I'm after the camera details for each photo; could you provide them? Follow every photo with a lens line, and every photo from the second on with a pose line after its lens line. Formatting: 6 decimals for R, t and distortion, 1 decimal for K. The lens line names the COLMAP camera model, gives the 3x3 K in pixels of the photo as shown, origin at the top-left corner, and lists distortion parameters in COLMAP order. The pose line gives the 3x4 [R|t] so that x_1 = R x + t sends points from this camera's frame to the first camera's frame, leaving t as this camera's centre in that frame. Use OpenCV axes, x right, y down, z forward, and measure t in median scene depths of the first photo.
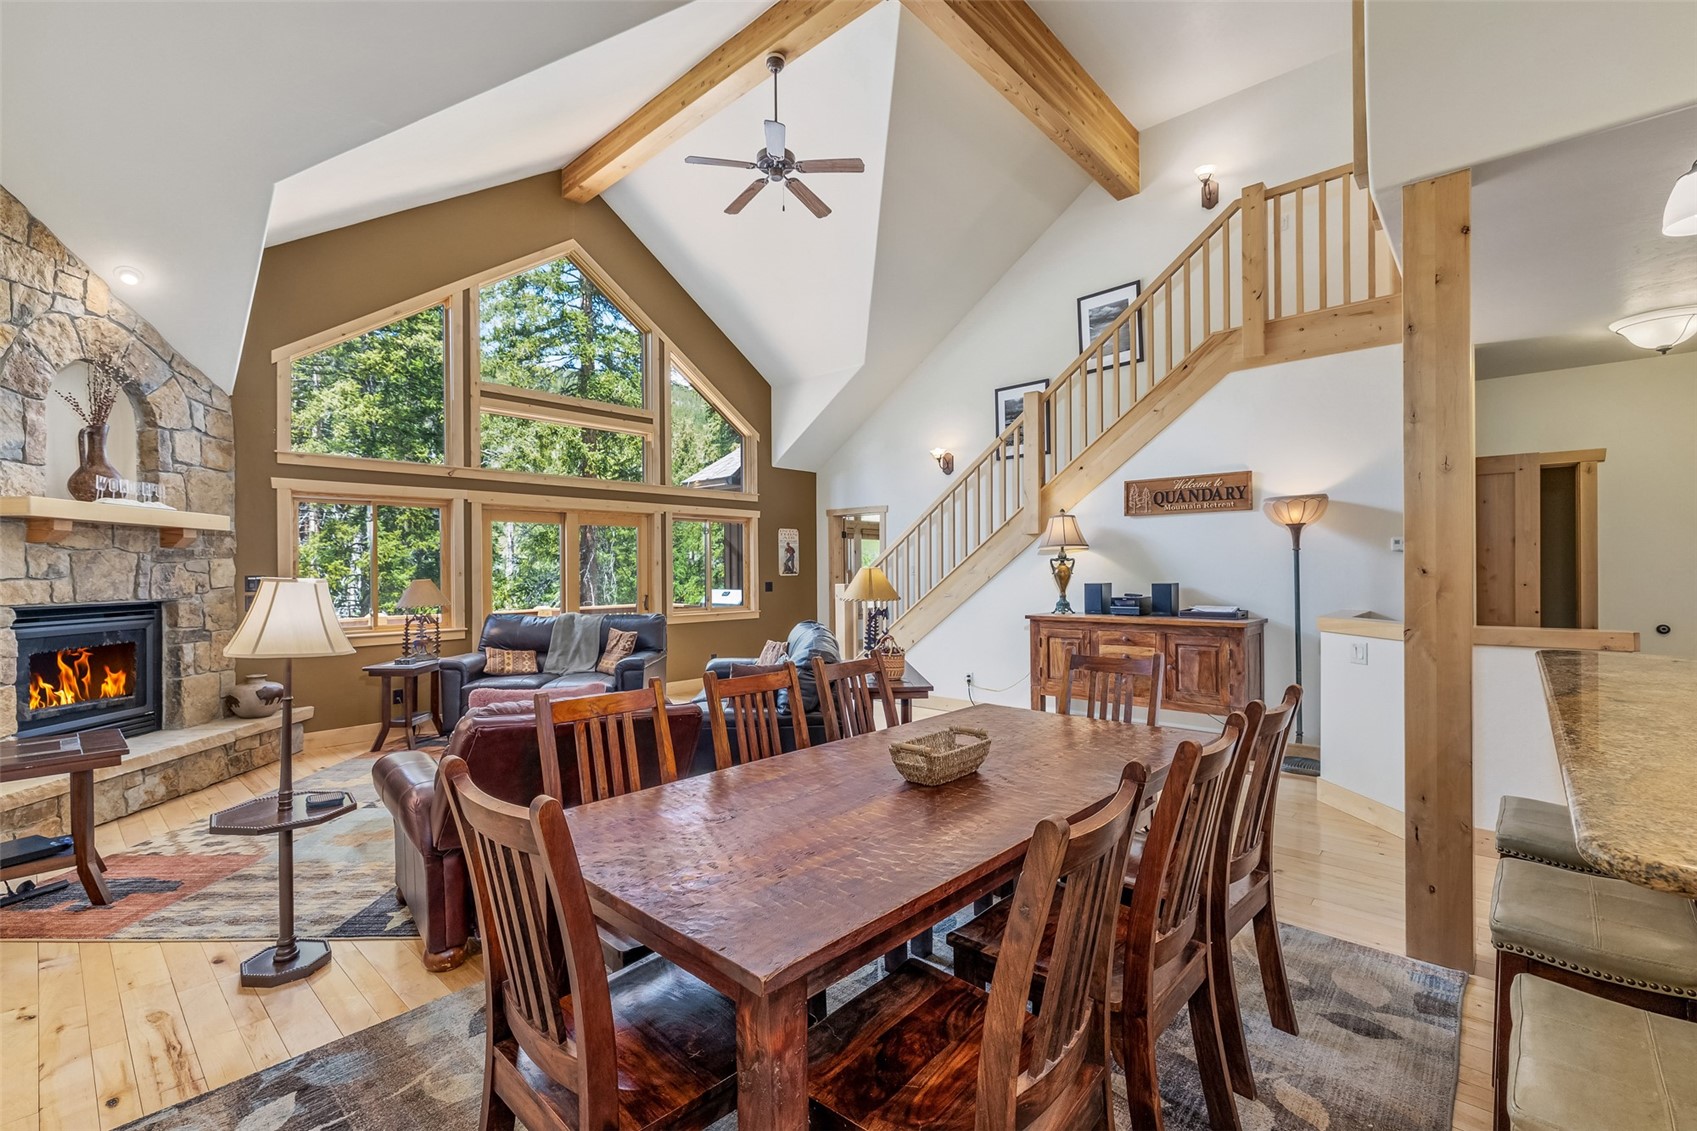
lens RADIAL K [[749.5, 0, 833.8], [0, 749.5, 570.4], [0, 0, 1]] dist [-0.002808, -0.000303]
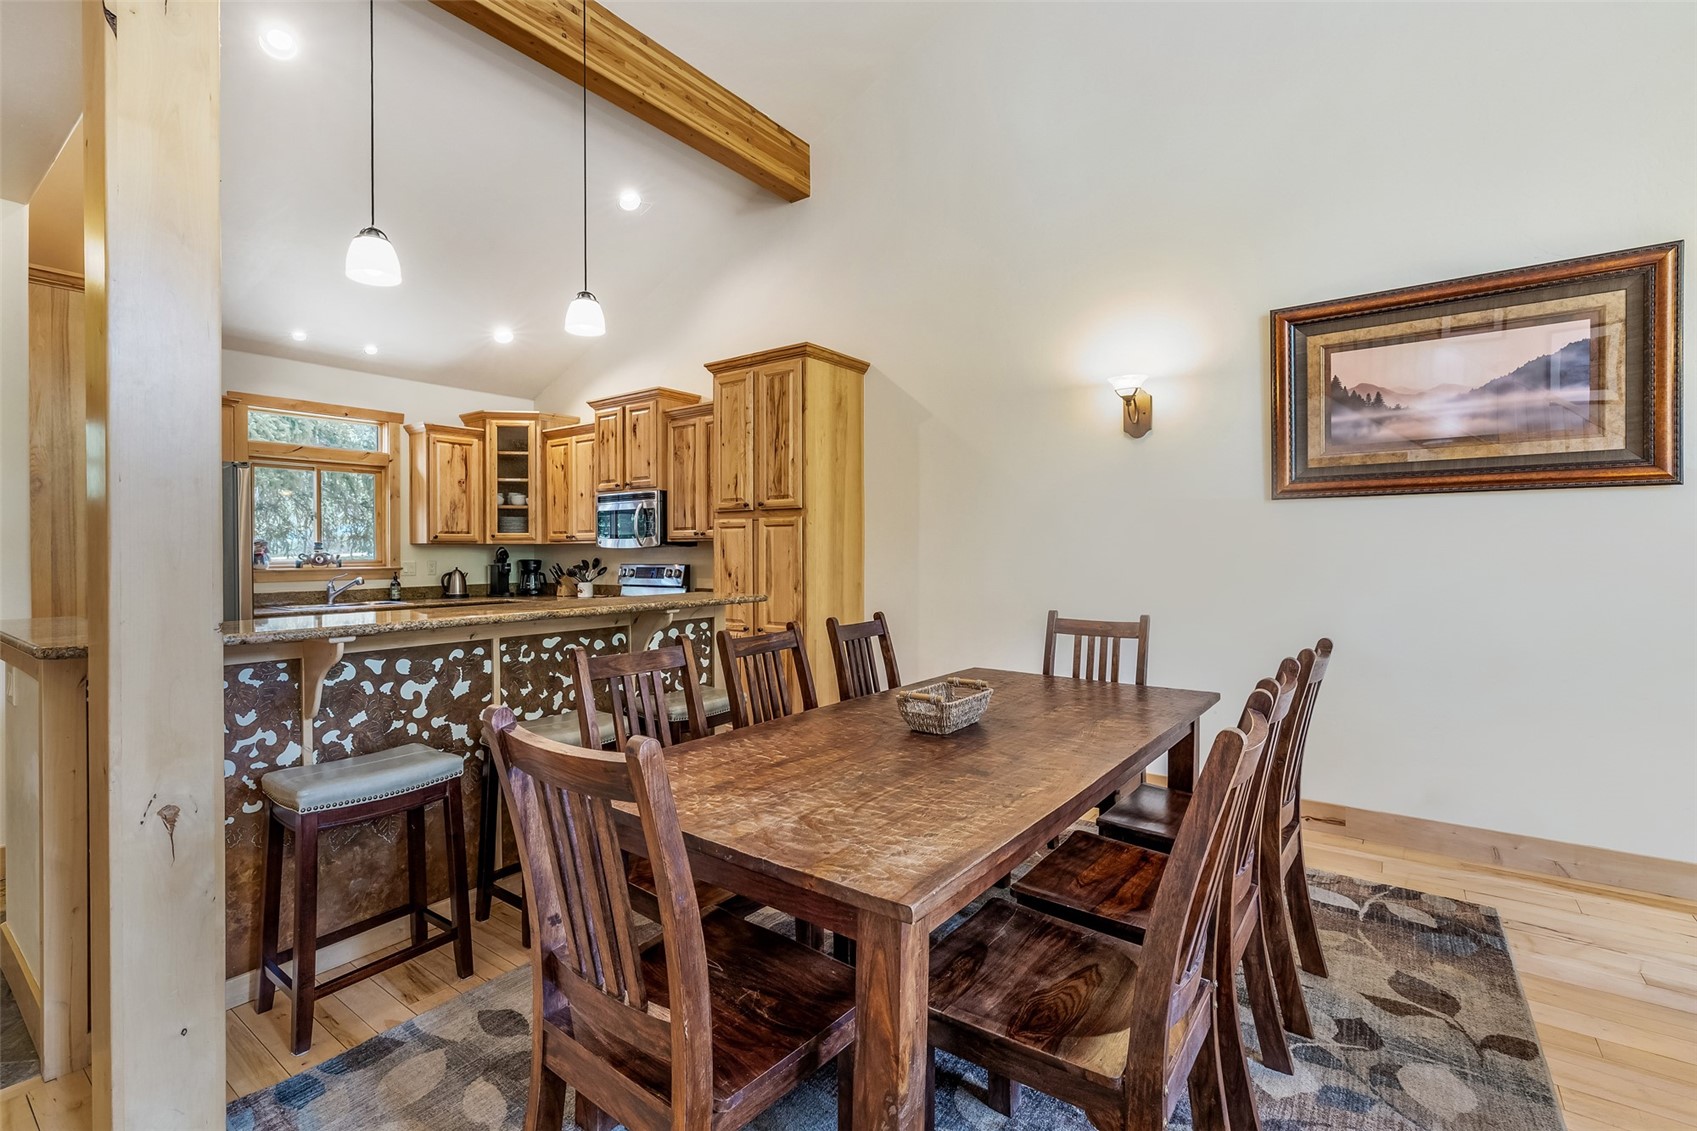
lens RADIAL K [[749.5, 0, 806.9], [0, 749.5, 556.0], [0, 0, 1]] dist [-0.002808, -0.000303]
pose [[-0.995852, 0.012496, -0.090131, 0.181013], [0.011795, 0.999896, 0.008309, 0.015521], [0.090225, 0.007211, -0.995895, 0.859516]]
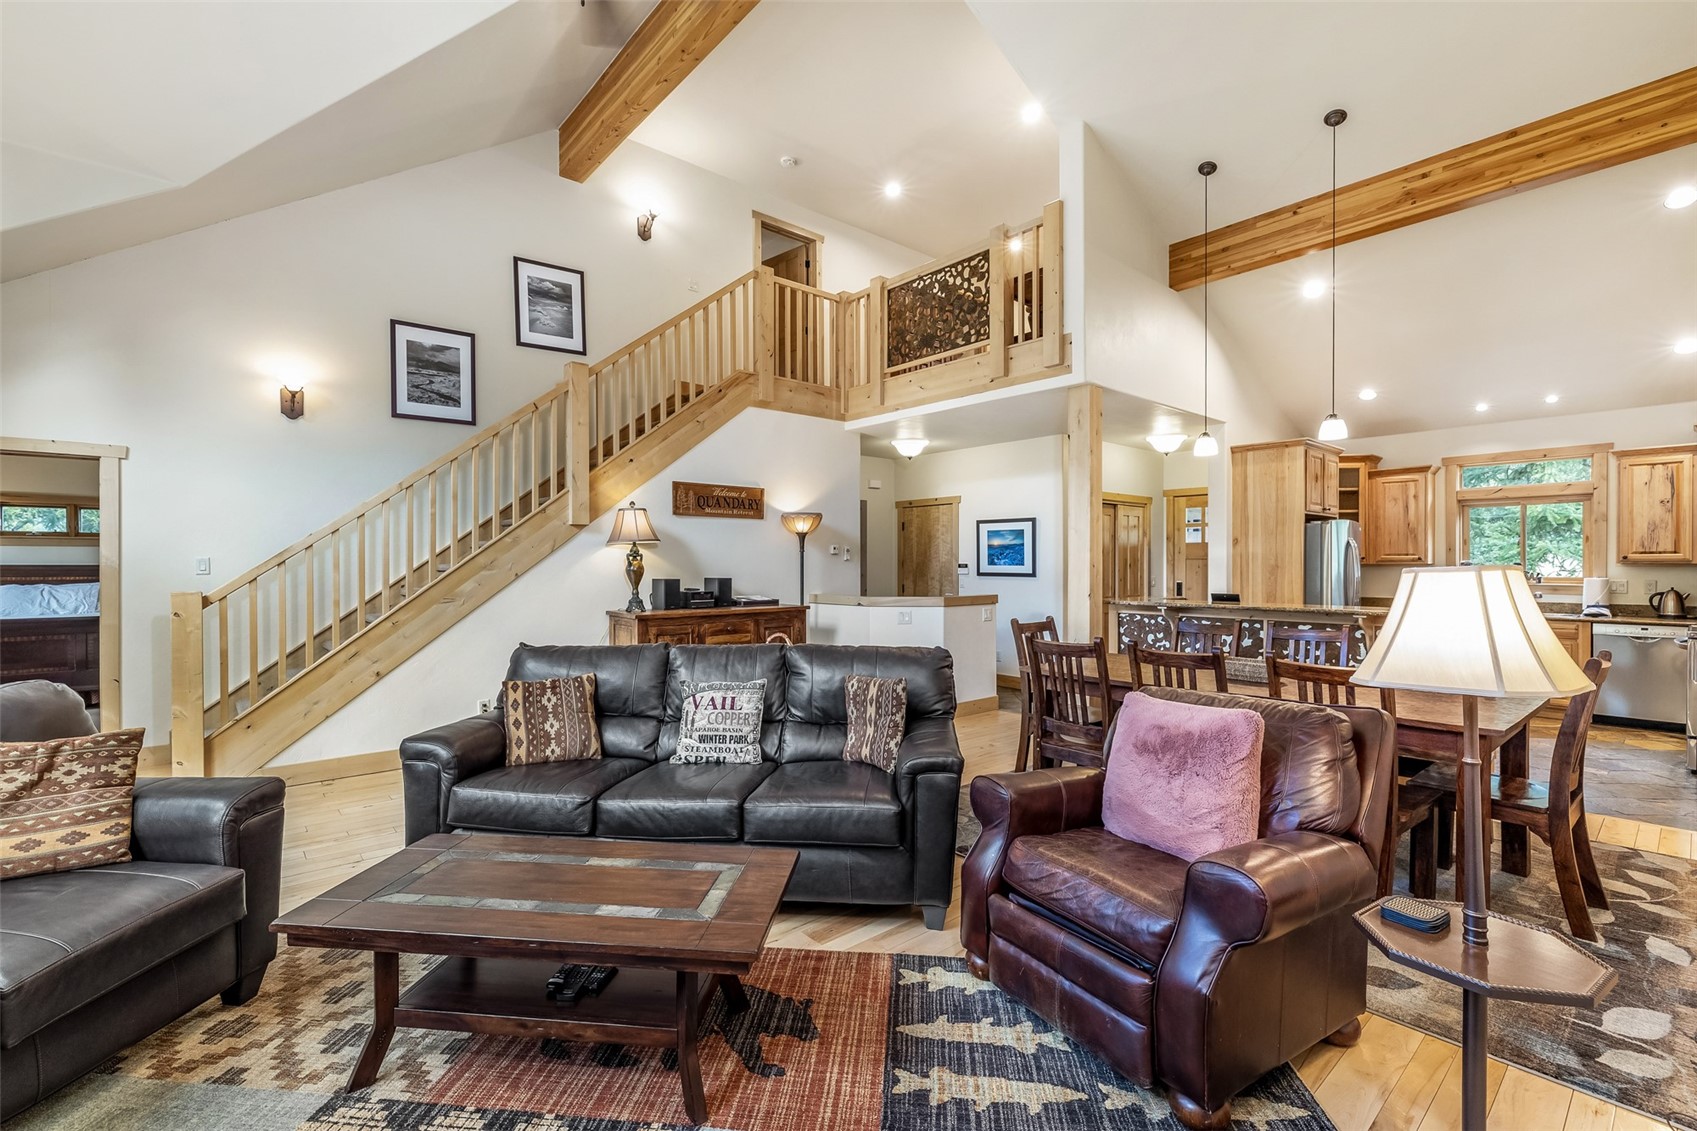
lens RADIAL K [[749.5, 0, 853.6], [0, 749.5, 562.5], [0, 0, 1]] dist [-0.002808, -0.000303]
pose [[0.104293, 0.010246, 0.994494, -0.737943], [0.001786, 0.999943, -0.010490, 0.006947], [-0.994545, 0.002871, 0.104269, 0.757966]]
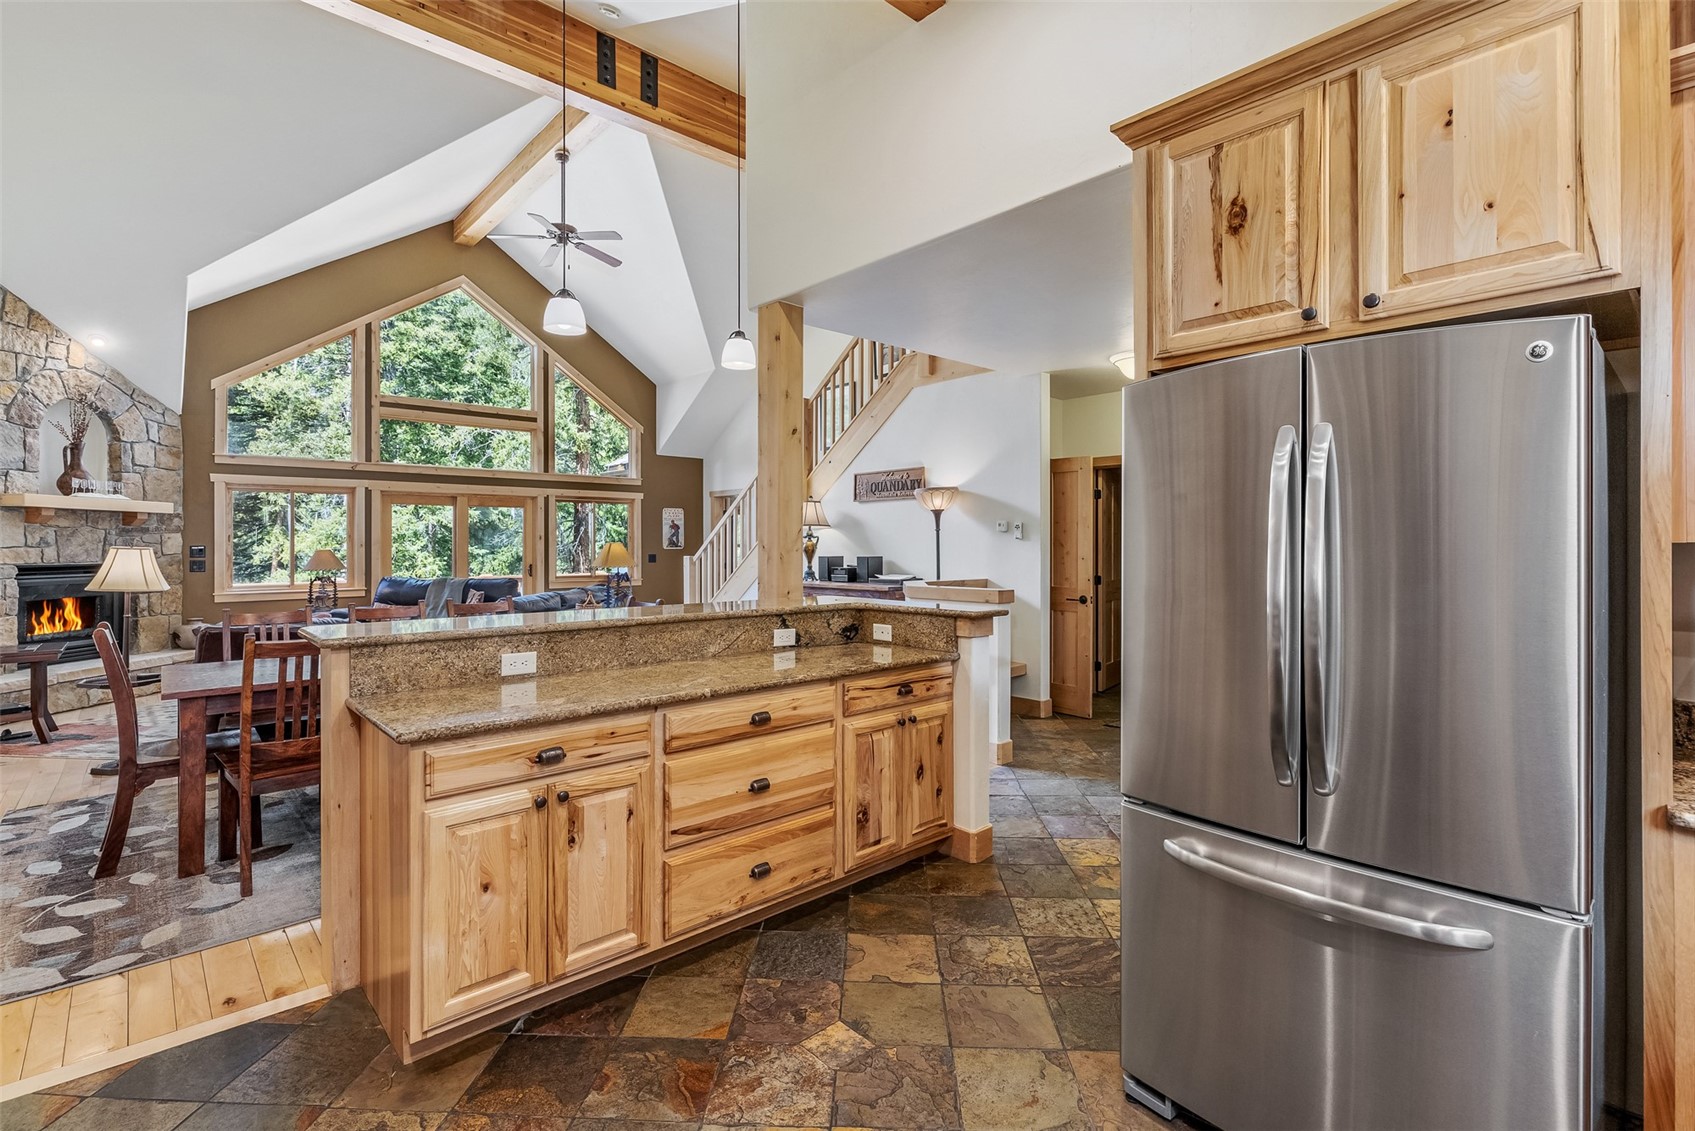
lens RADIAL K [[788.3, 0, 838.2], [0, 788.3, 544.9], [0, 0, 1]] dist [-0.009041, -0.000620]
pose [[0.995945, 0.005660, -0.089786, 0.566899], [-0.005604, 0.999984, 0.000879, -0.003082], [0.089789, -0.000372, 0.995961, -0.346707]]
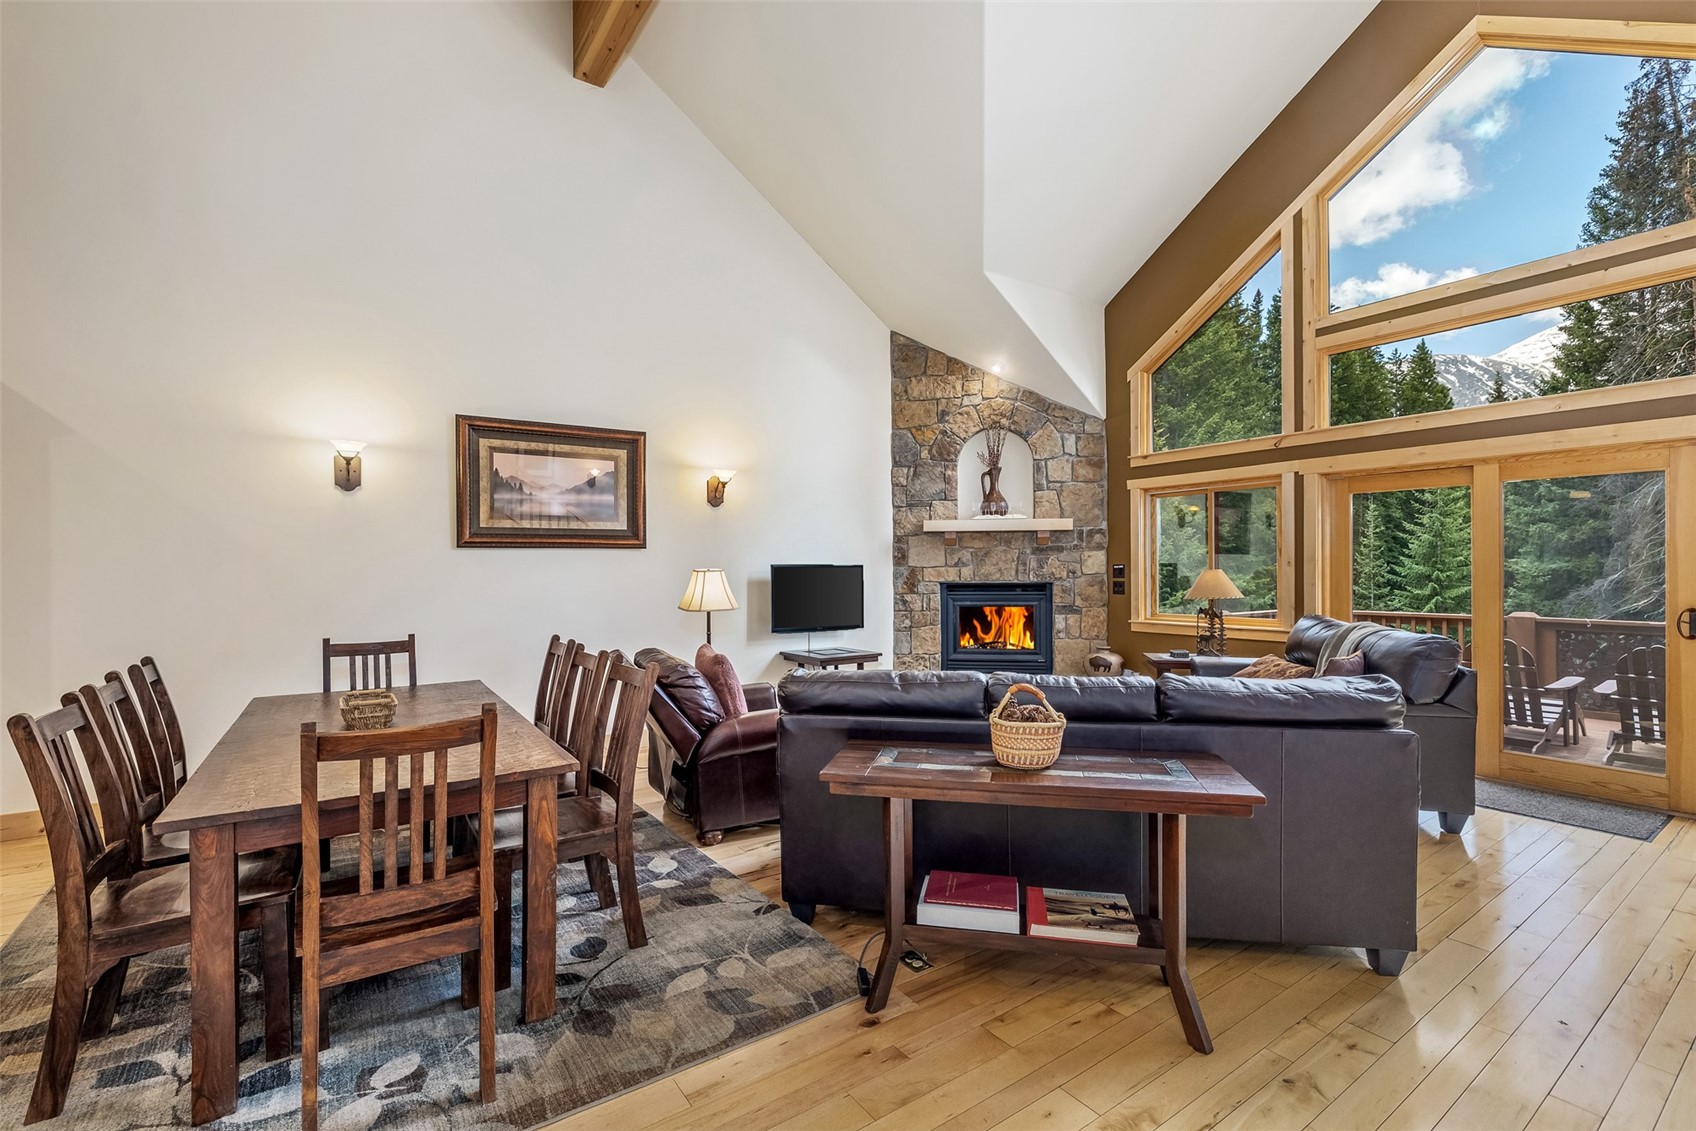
lens RADIAL K [[749.1, 0, 849.7], [0, 749.1, 566.5], [0, 0, 1]] dist [-0.002808, -0.000303]
pose [[-0.222337, 0.010029, -0.974918, 0.537925], [0.009390, 0.999923, 0.008144, -0.004344], [0.974925, -0.007344, -0.222414, 0.928547]]
